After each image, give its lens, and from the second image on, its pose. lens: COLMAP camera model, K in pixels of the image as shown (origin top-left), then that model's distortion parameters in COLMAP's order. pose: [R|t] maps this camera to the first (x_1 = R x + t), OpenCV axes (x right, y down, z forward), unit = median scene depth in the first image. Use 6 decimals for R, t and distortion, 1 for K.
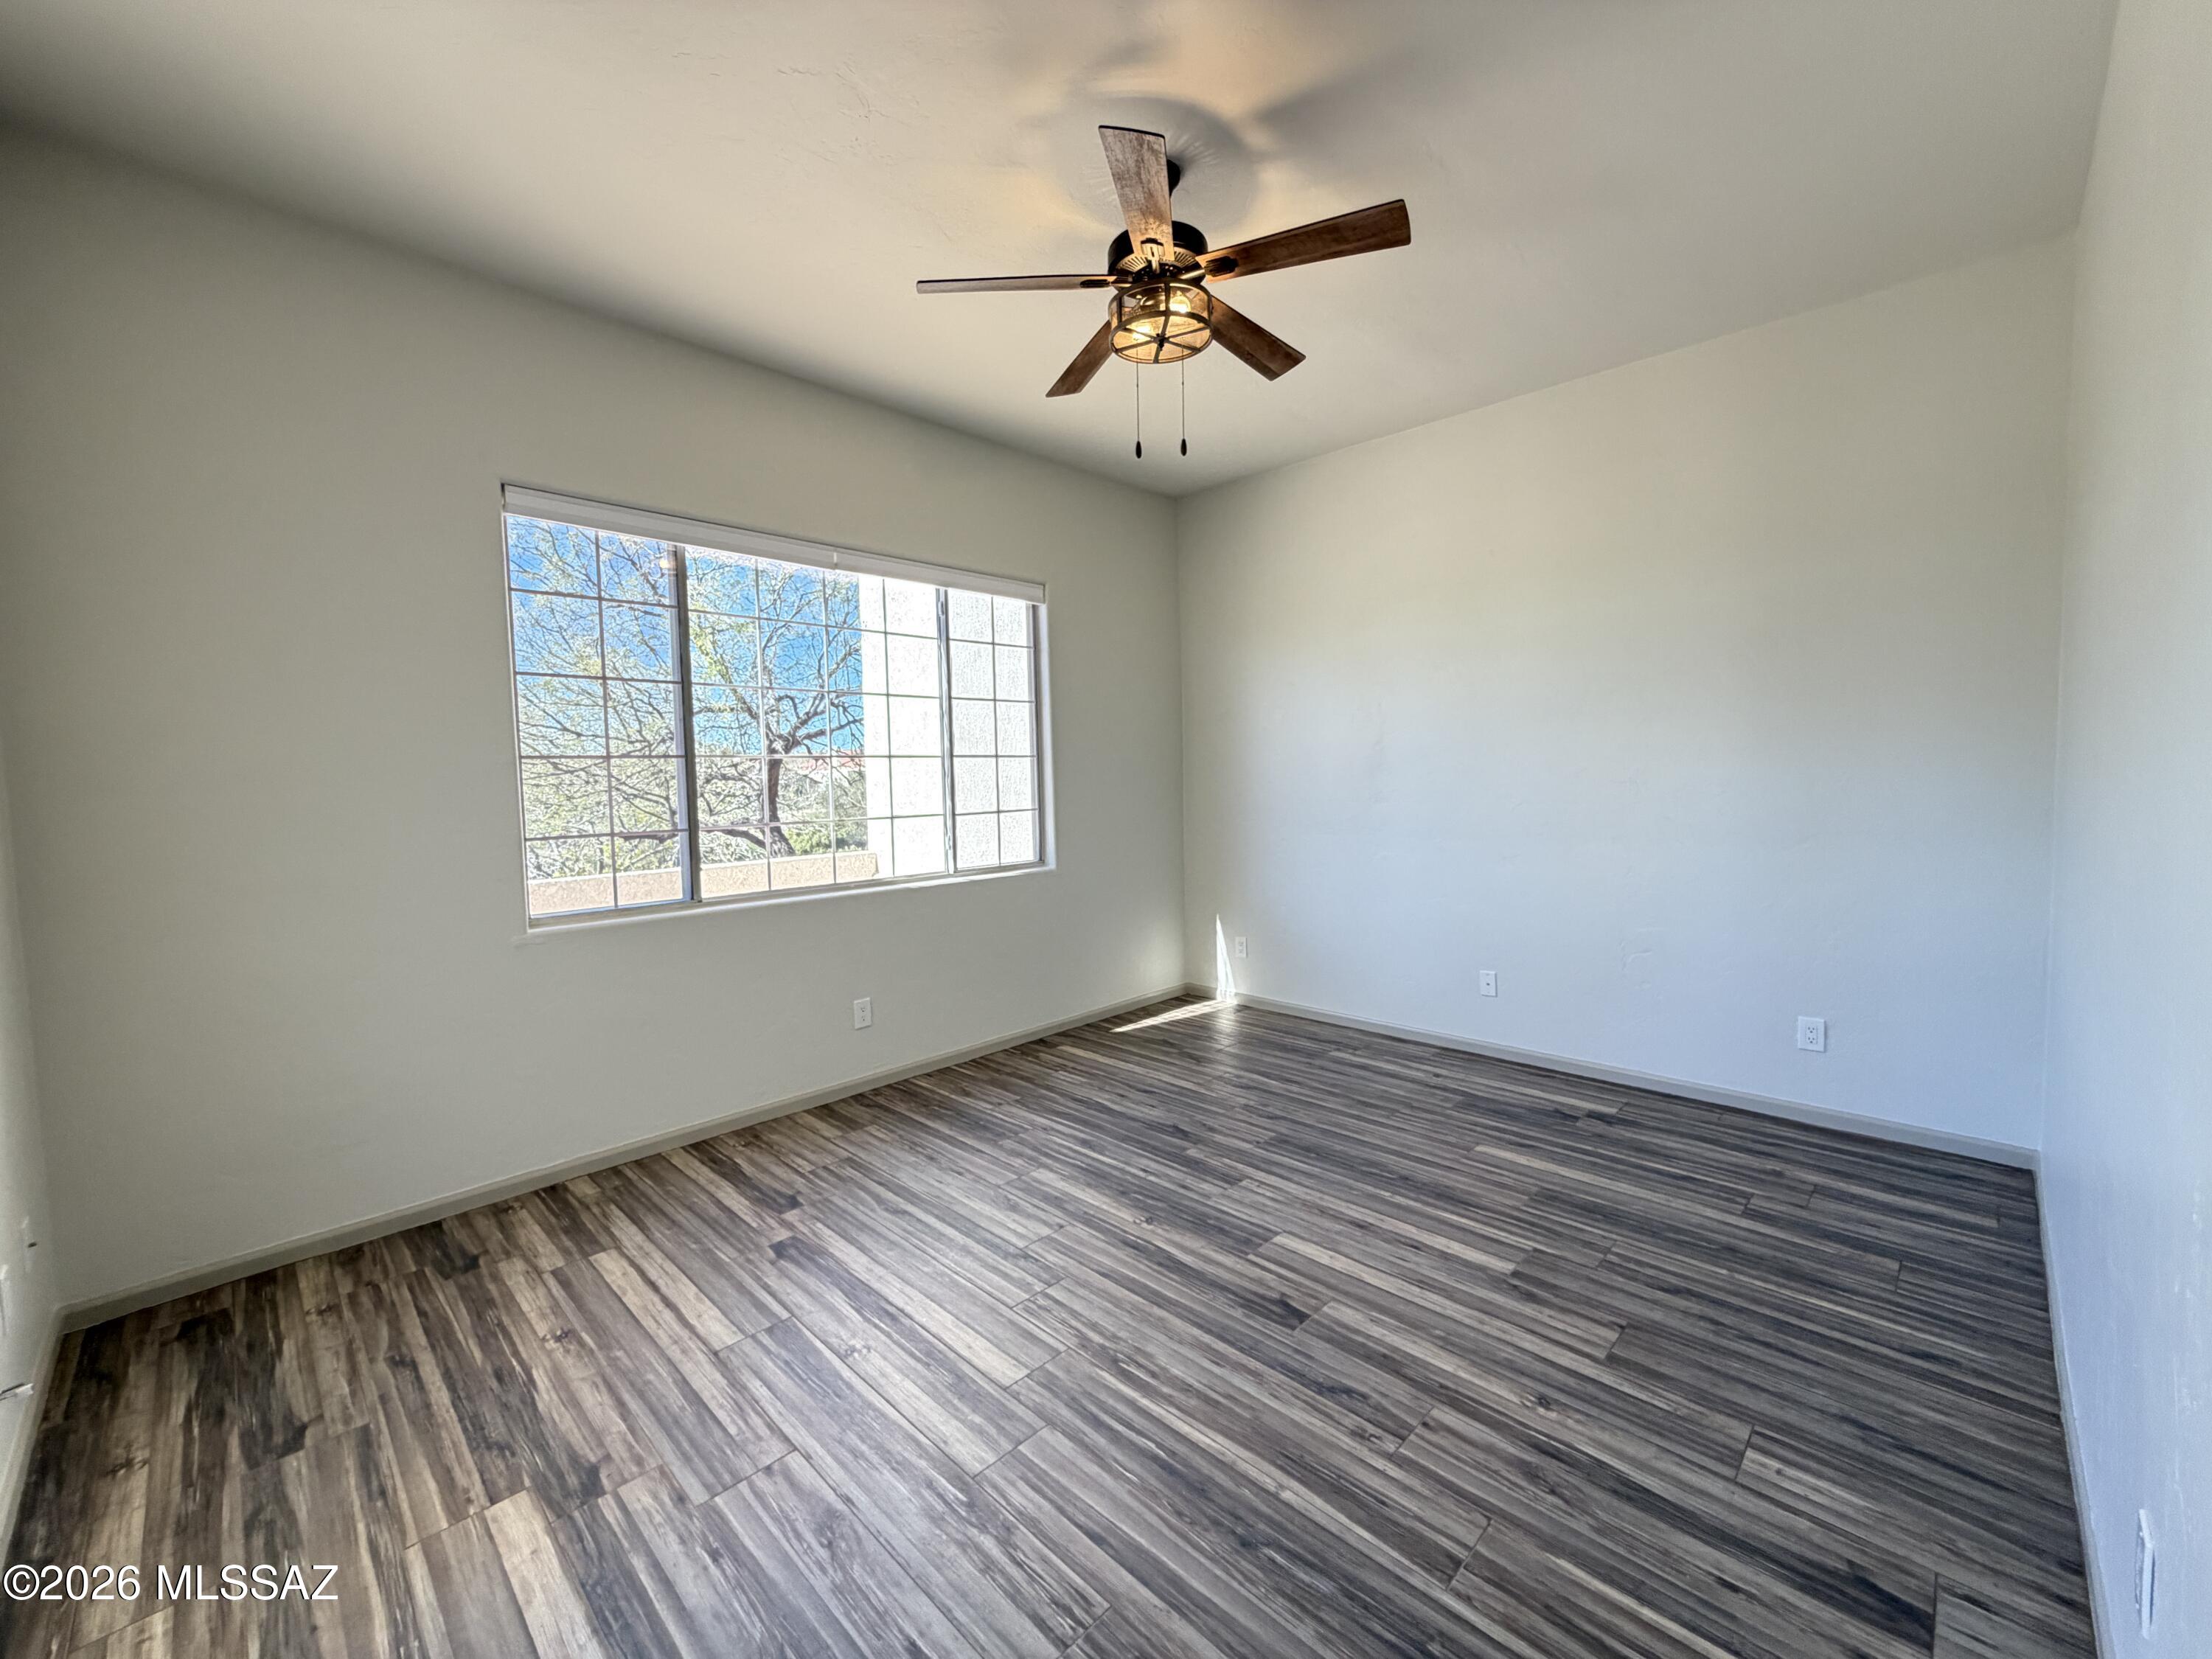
lens RADIAL K [[885.4, 0, 1102.4], [0, 885.4, 826.7], [0, 0, 1]] dist [0.001239, -0.000165]
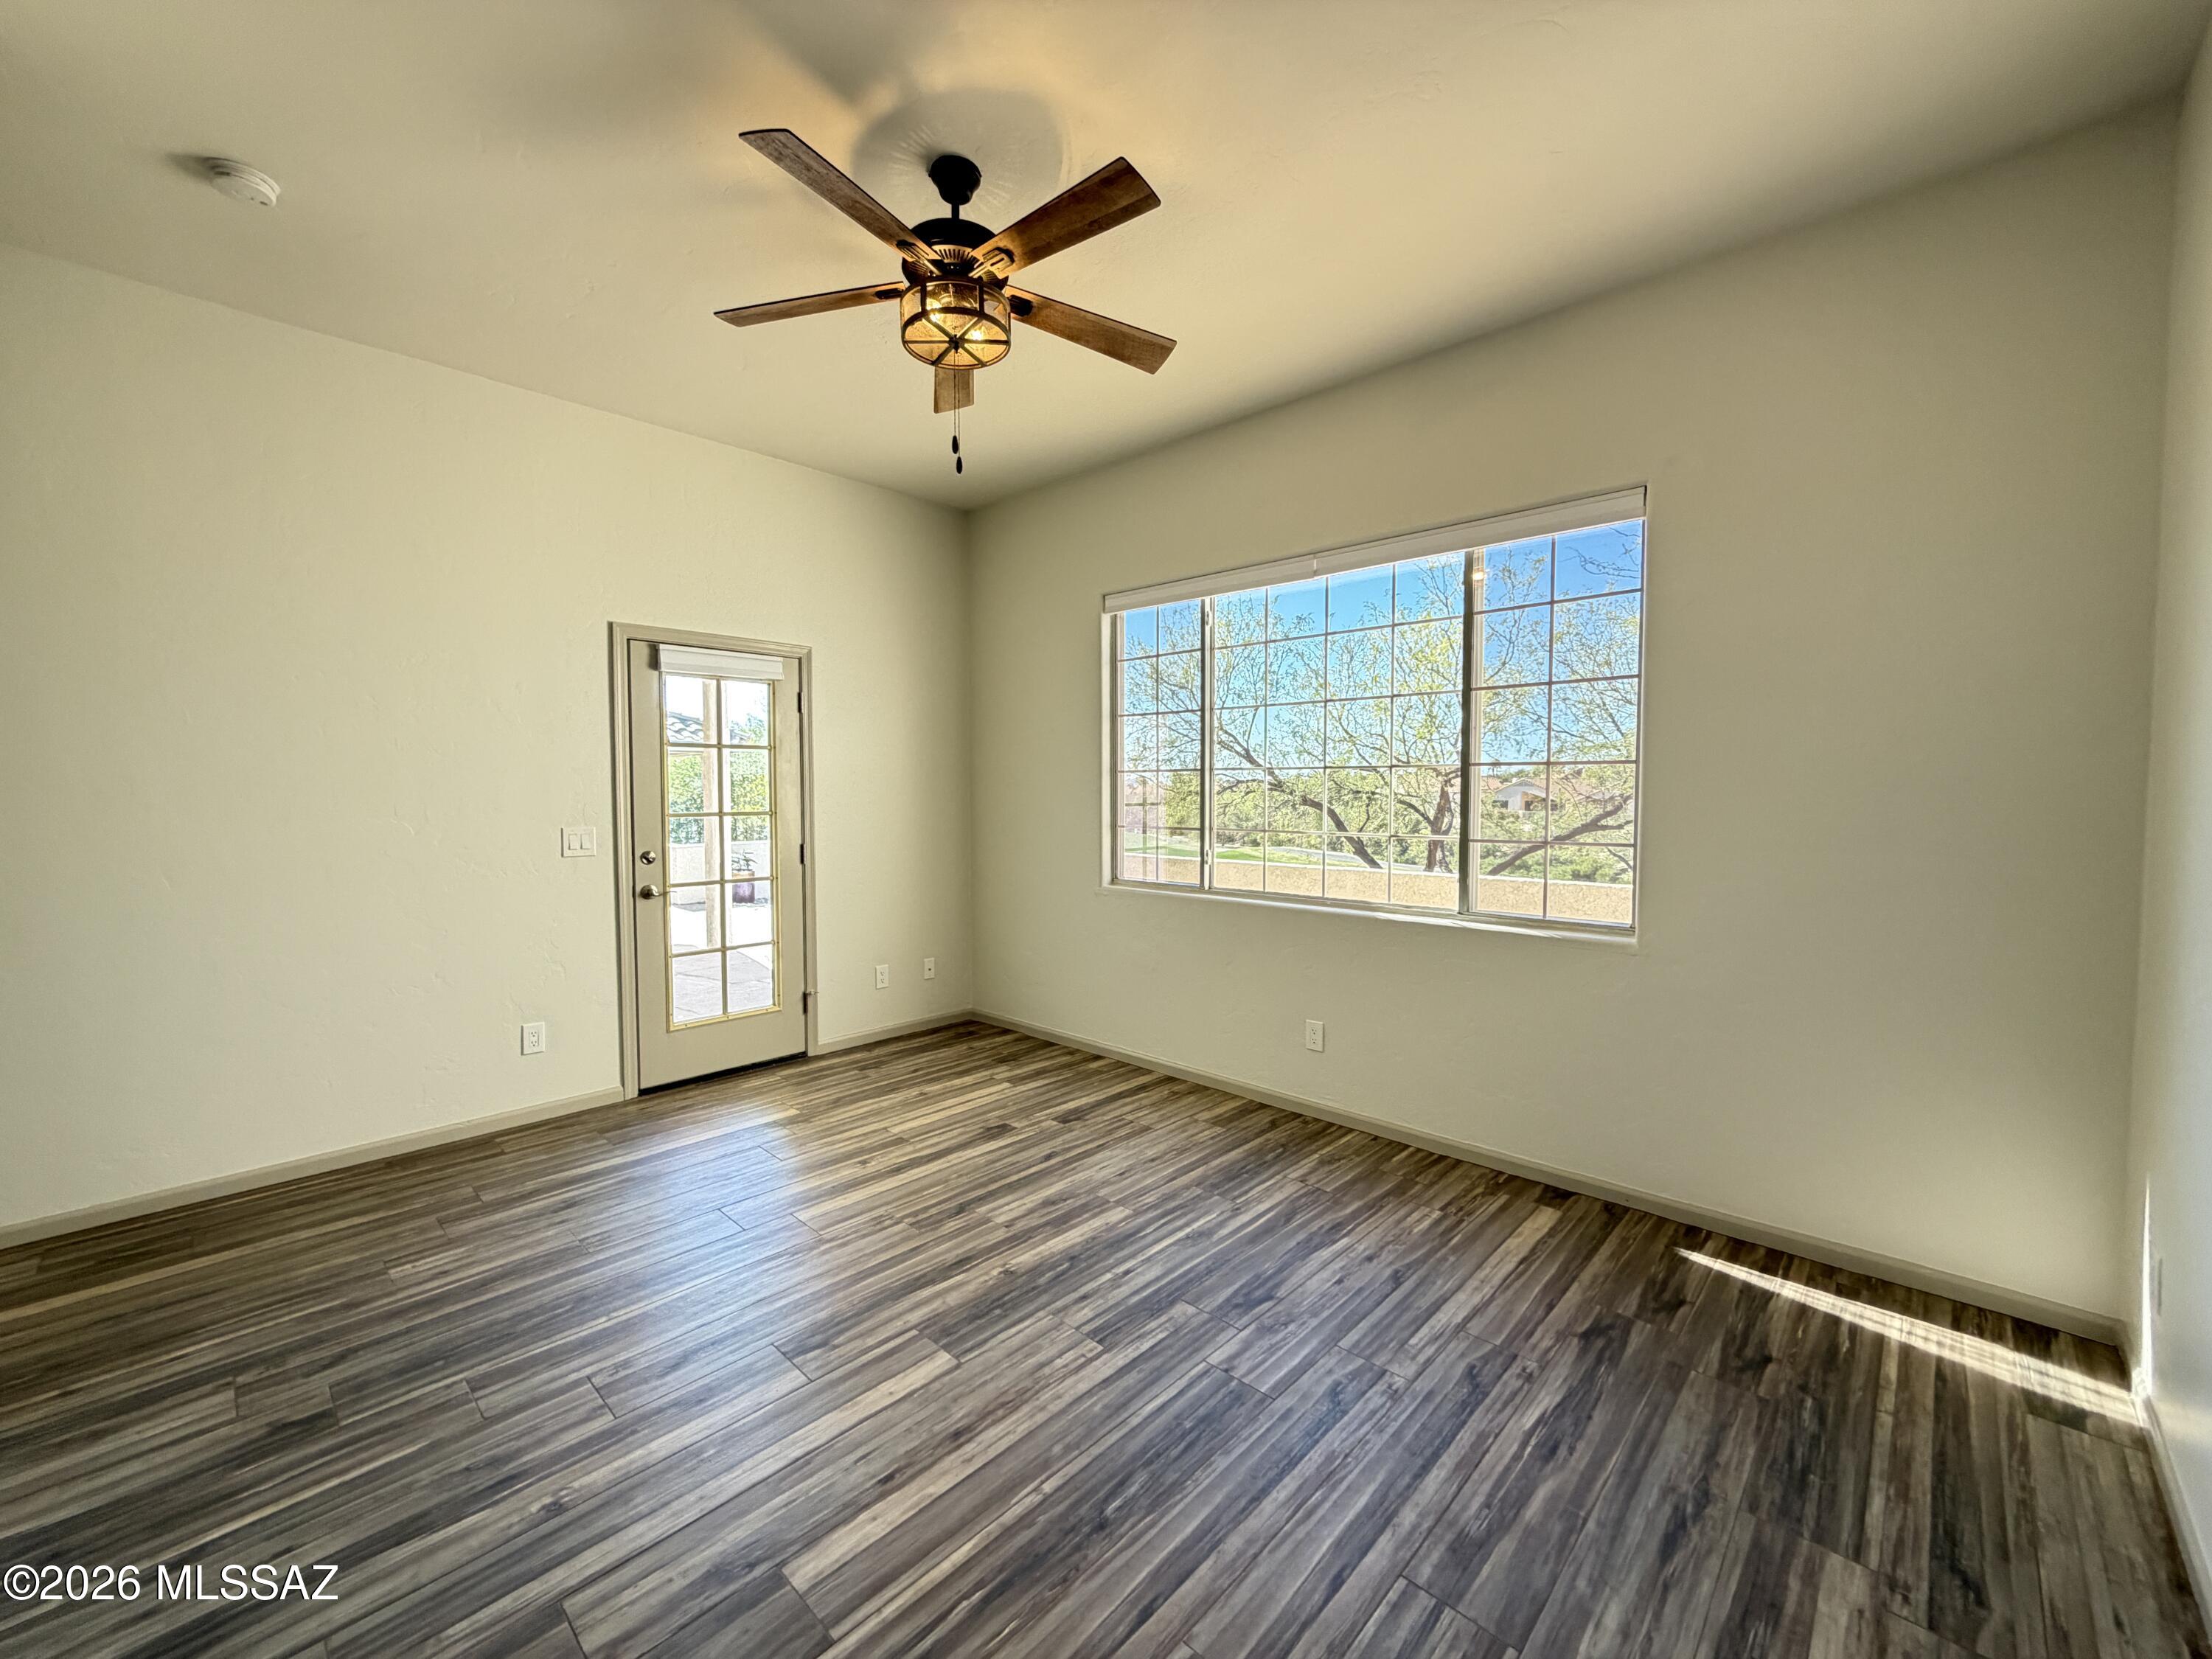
lens RADIAL K [[885.4, 0, 1101.5], [0, 885.4, 827.4], [0, 0, 1]] dist [0.001239, -0.000165]
pose [[0.020631, 0.066355, -0.997583, 0.828261], [-0.060921, 0.996025, 0.064991, -0.077708], [0.997929, 0.059433, 0.024592, 0.907629]]
